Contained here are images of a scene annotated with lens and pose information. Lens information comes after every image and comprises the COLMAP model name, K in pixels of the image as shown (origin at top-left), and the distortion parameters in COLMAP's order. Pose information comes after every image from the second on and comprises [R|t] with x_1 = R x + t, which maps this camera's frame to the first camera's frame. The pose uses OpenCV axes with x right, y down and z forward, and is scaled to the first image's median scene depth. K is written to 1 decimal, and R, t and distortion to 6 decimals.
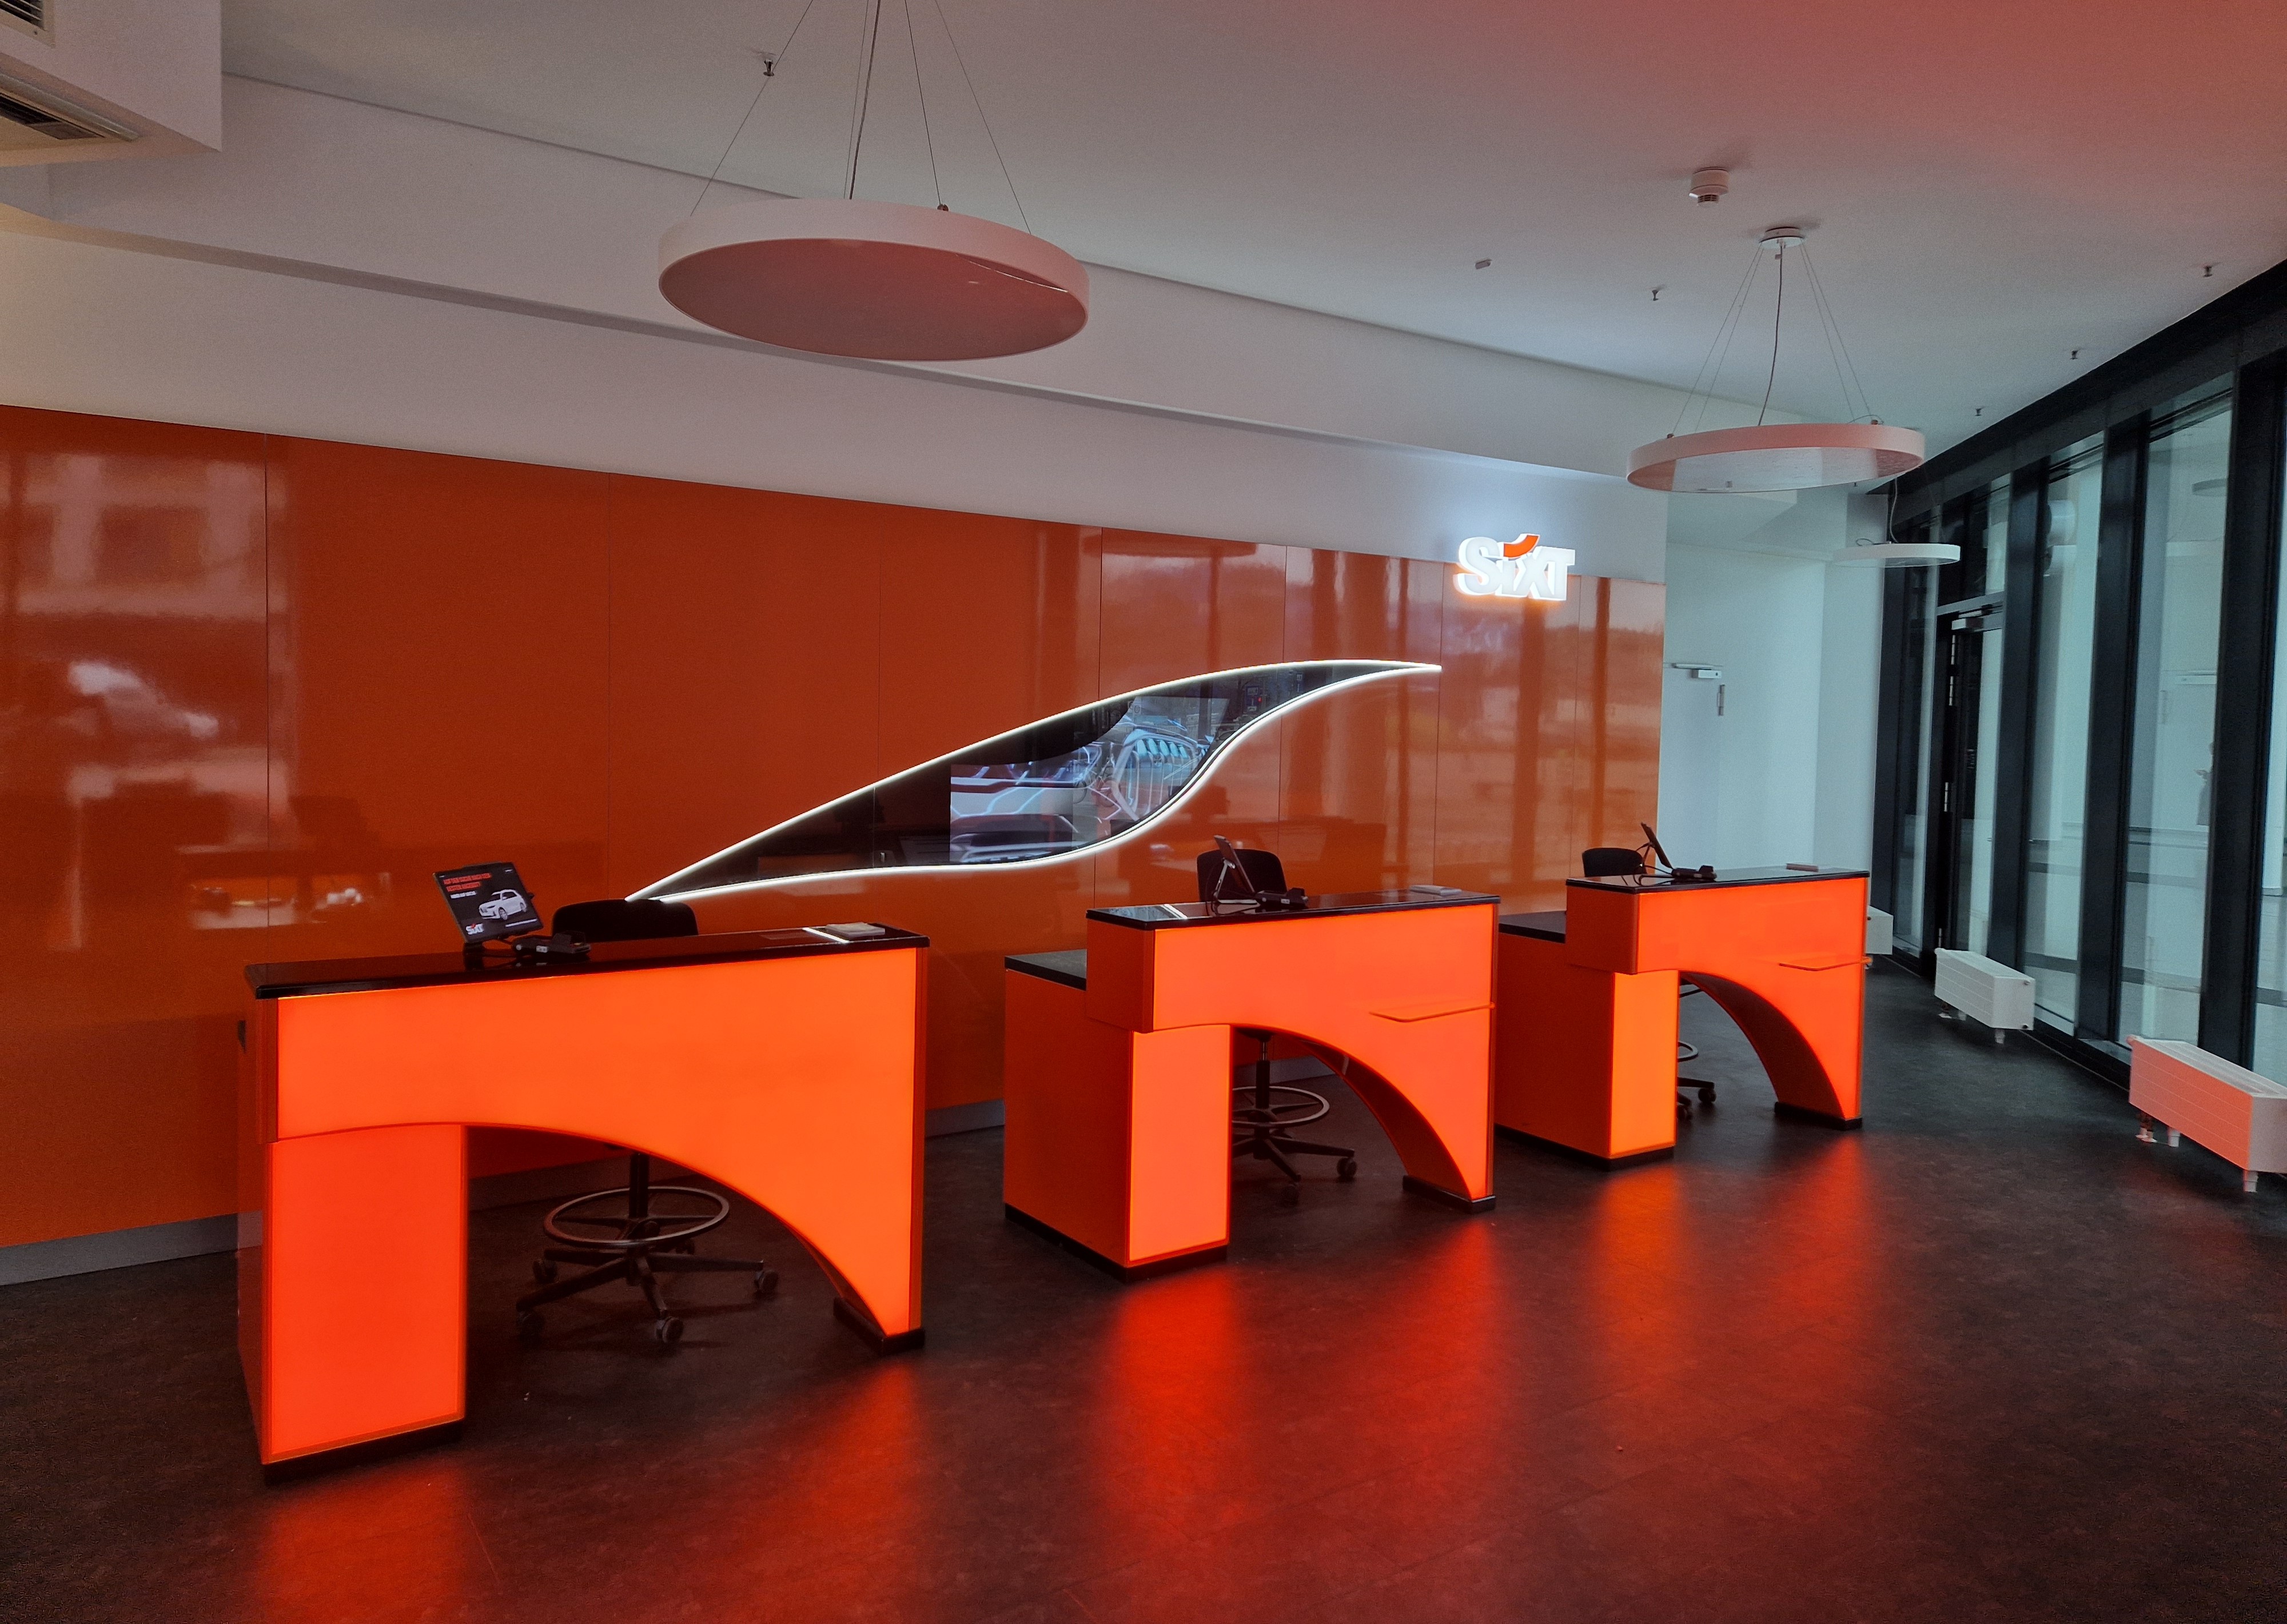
lens RADIAL K [[1525.7, 0, 1143.5], [0, 1525.7, 812.0], [0, 0, 1]] dist [-0.000008, -0.001275]
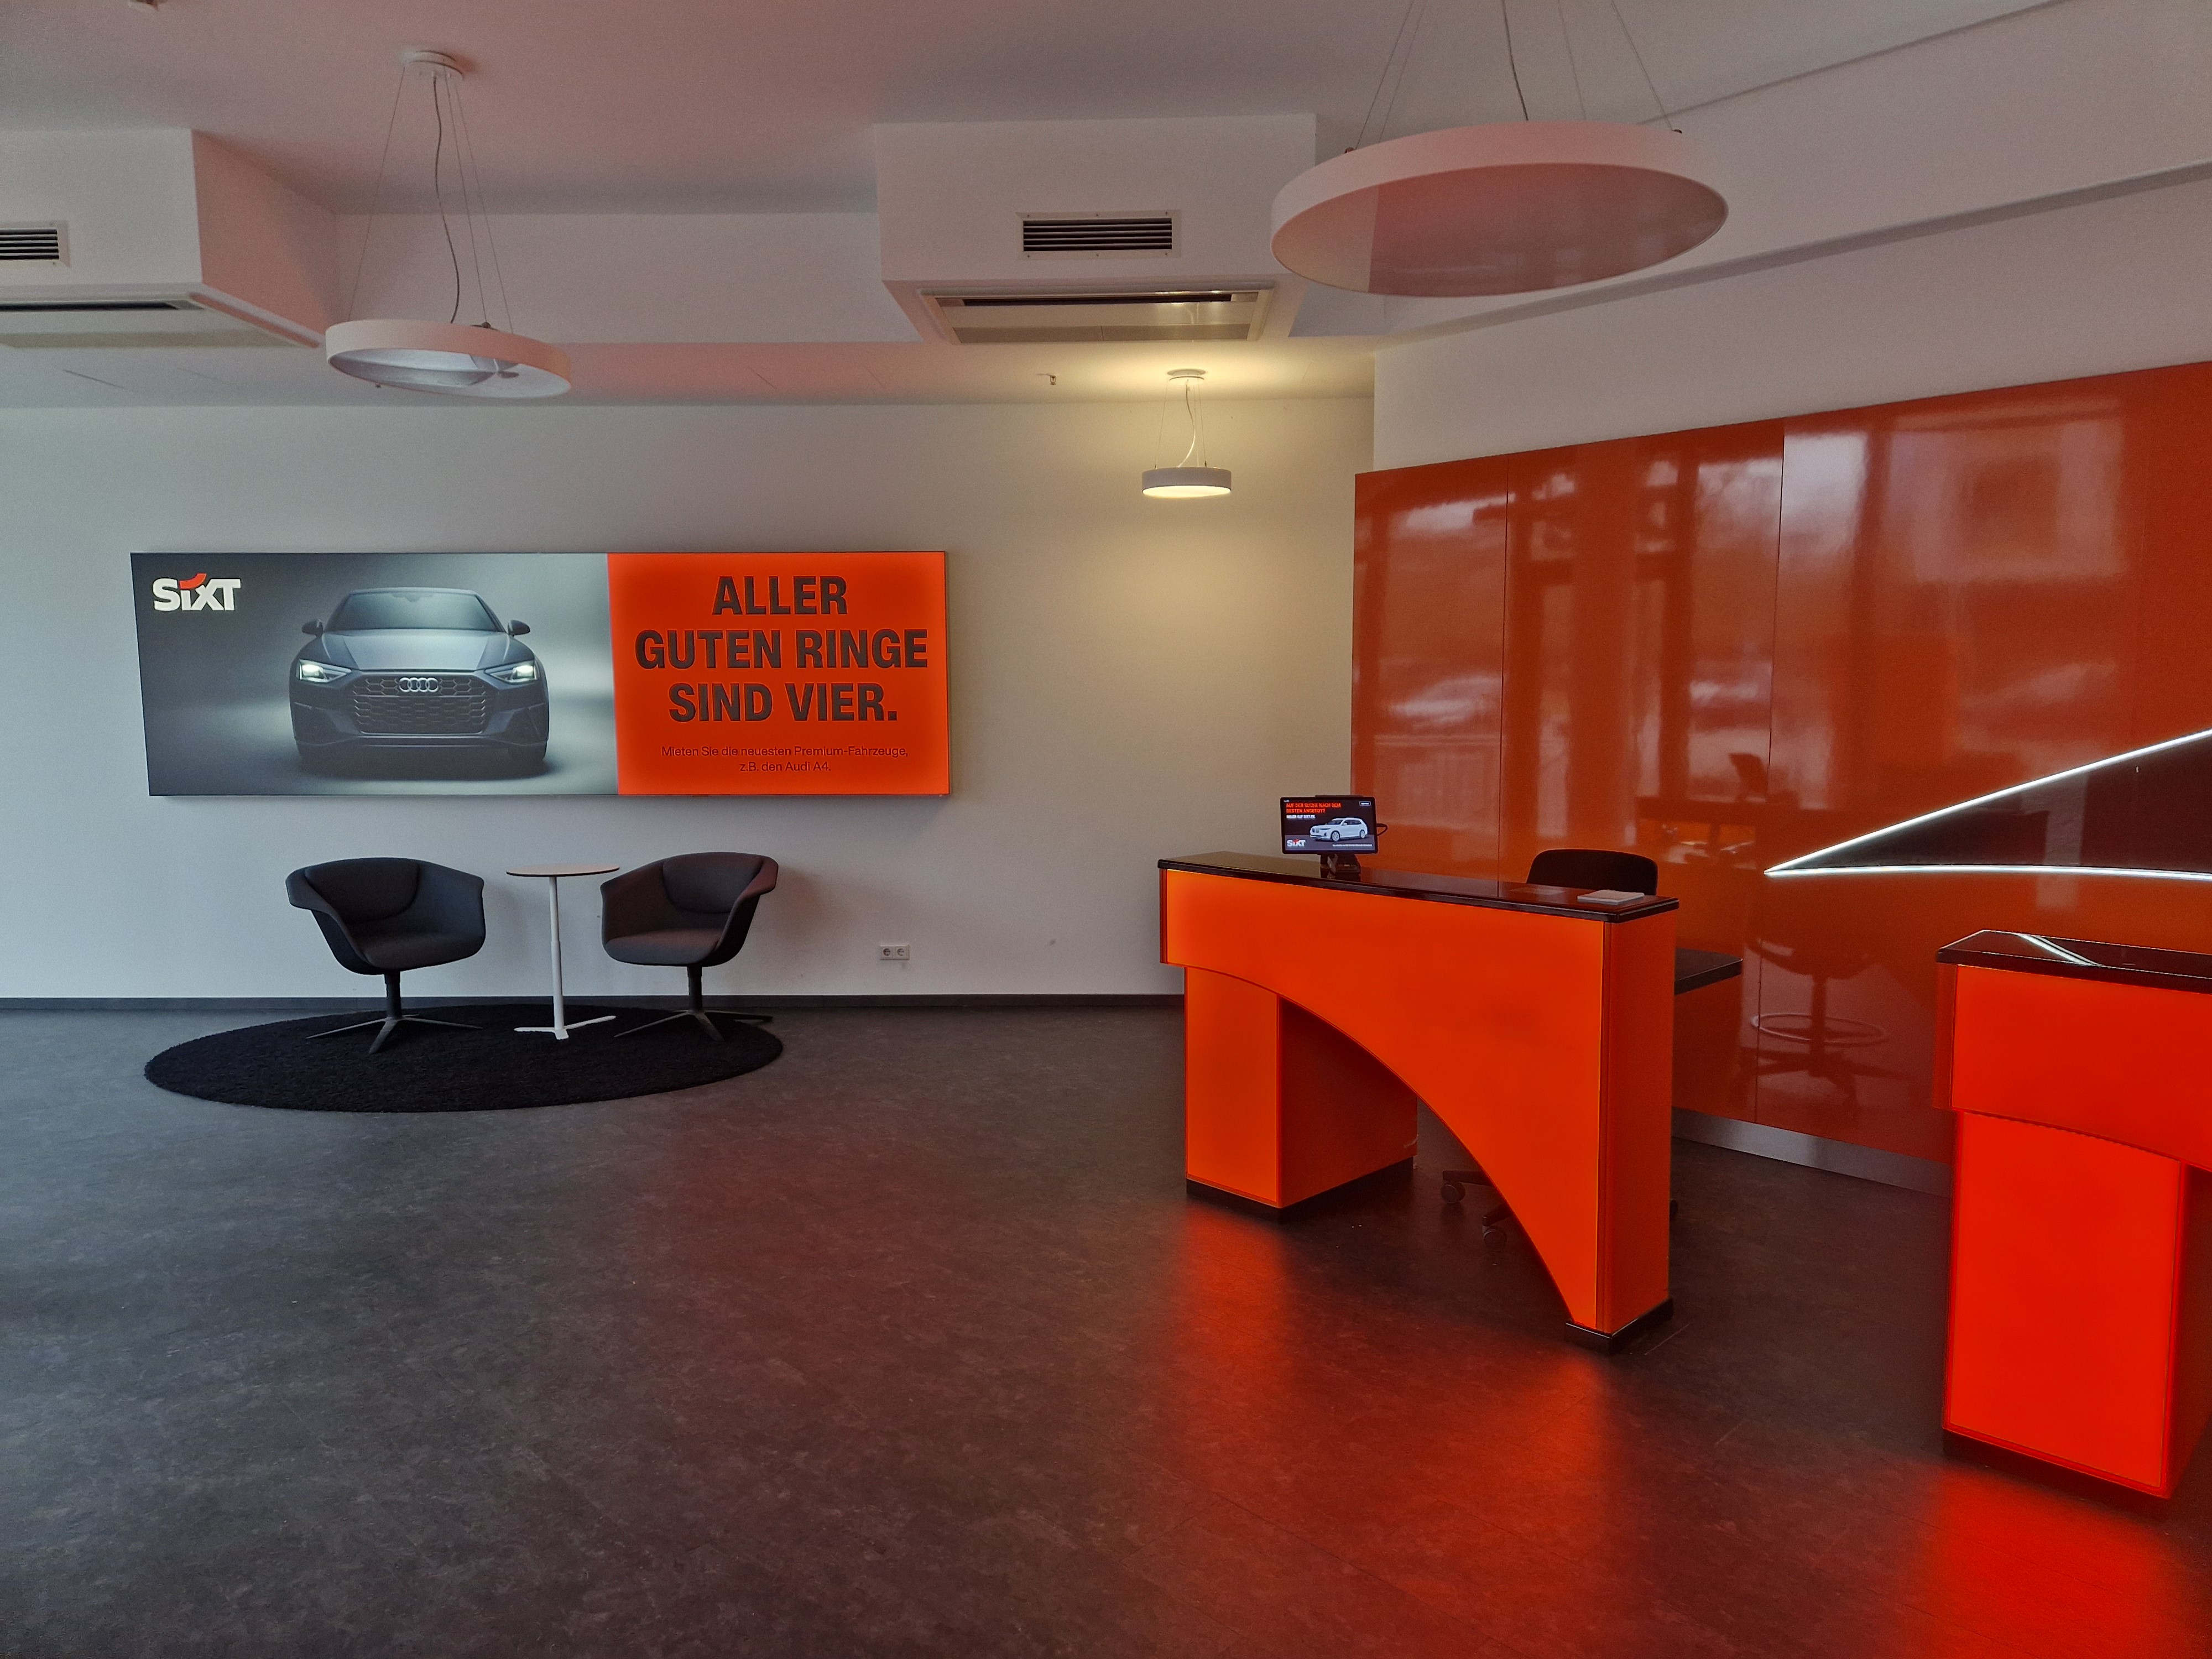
lens RADIAL K [[1484.7, 0, 1089.7], [0, 1484.7, 820.5], [0, 0, 1]] dist [0.101930, -0.084207]
pose [[0.169893, 0.079206, -0.982274, 0.276745], [-0.046508, 0.996299, 0.072293, -0.009461], [0.984364, 0.033401, 0.172948, 0.214185]]
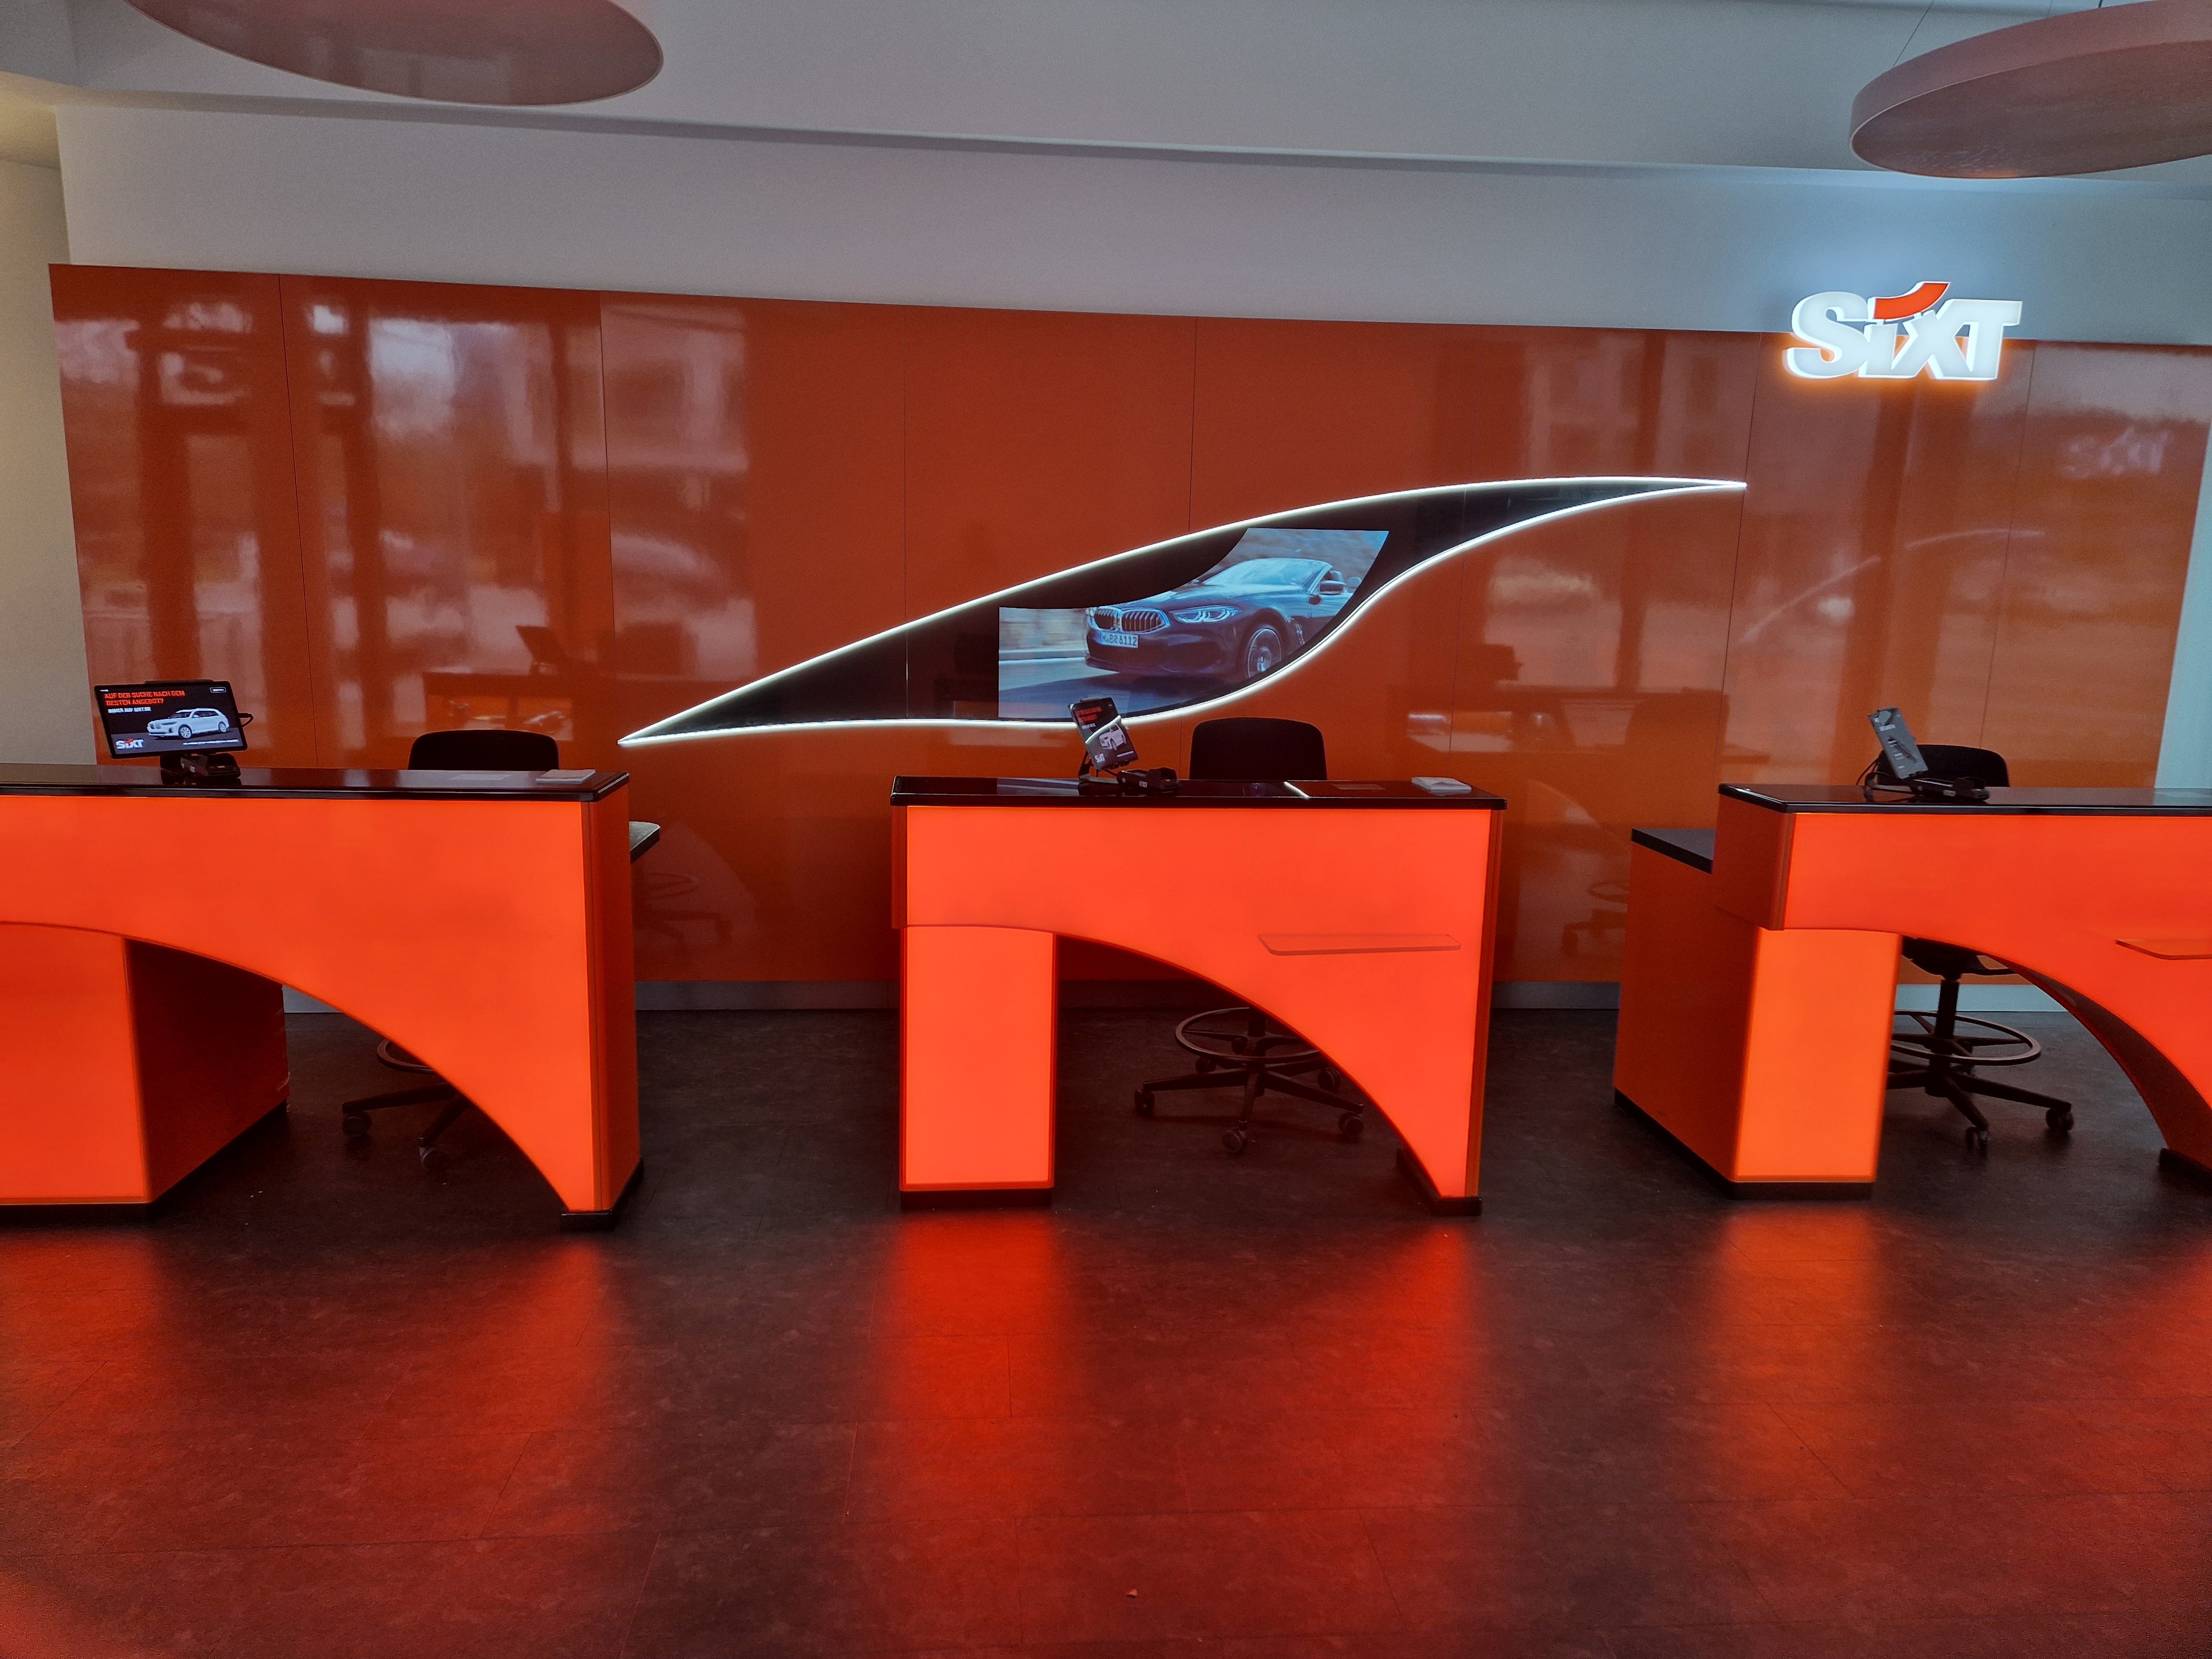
lens RADIAL K [[1484.7, 0, 1089.7], [0, 1484.7, 820.5], [0, 0, 1]] dist [0.101930, -0.084207]
pose [[0.867515, 0.088974, -0.489389, 0.218054], [-0.037592, 0.992786, 0.113857, -0.004404], [0.495989, -0.080375, 0.864601, 0.154368]]
